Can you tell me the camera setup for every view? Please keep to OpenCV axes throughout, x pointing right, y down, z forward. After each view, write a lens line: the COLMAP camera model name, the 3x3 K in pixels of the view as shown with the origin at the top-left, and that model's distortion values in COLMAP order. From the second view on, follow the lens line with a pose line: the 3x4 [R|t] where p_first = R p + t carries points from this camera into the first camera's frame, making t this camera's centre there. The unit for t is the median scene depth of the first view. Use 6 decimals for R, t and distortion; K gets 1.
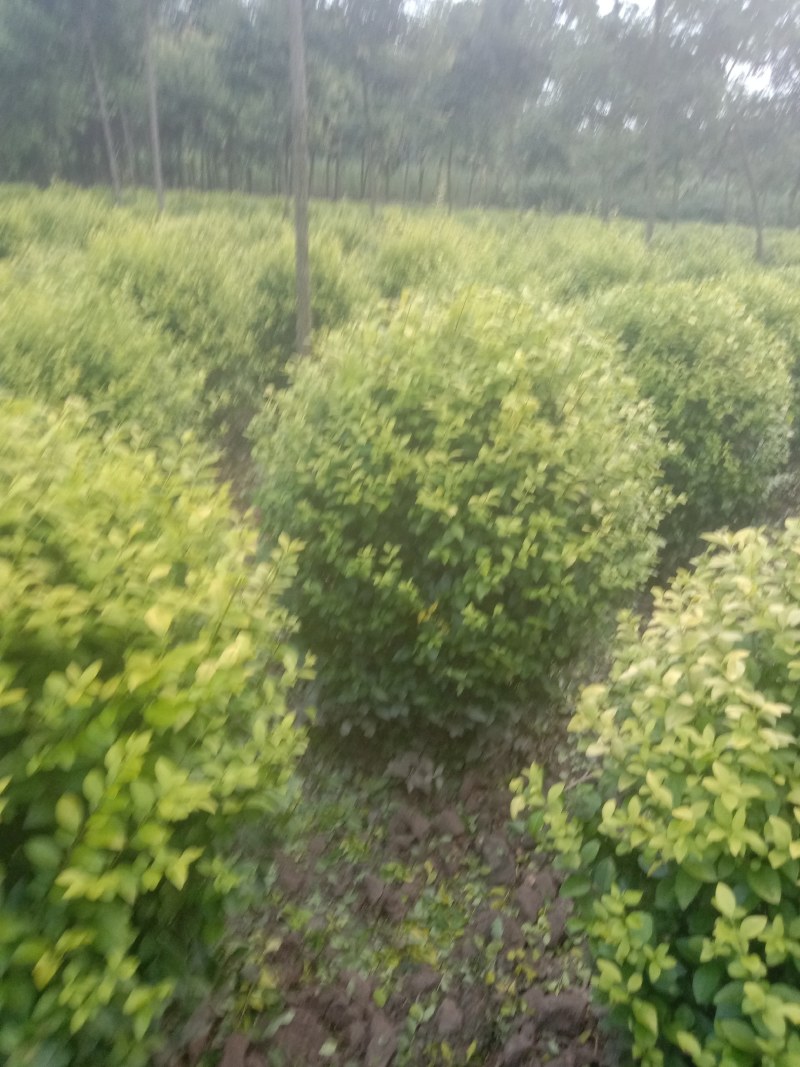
lens RADIAL K [[877.9, 0, 400.0], [0, 877.9, 533.5], [0, 0, 1]] dist [-0.013436, -0.008361]
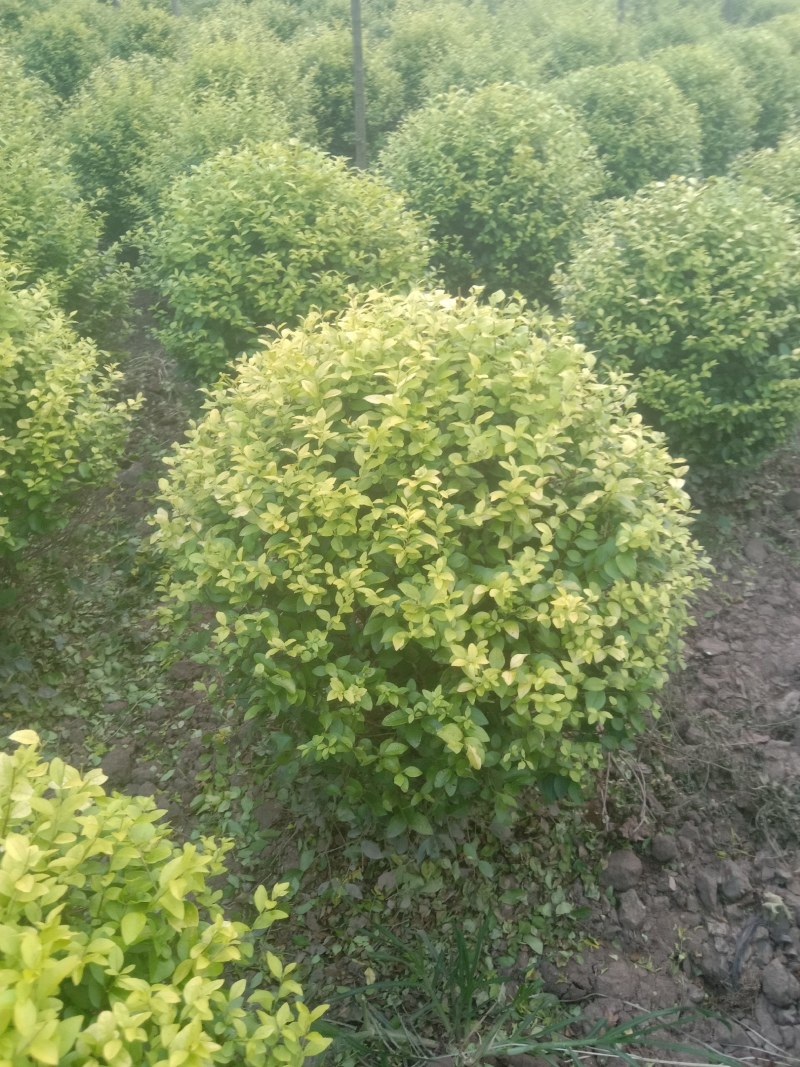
lens RADIAL K [[877.9, 0, 400.0], [0, 877.9, 533.5], [0, 0, 1]] dist [-0.013436, -0.008361]
pose [[0.998231, -0.059419, 0.002244, -0.176486], [0.057330, 0.971771, 0.228856, 0.200869], [-0.015779, -0.228323, 0.973458, -0.983579]]
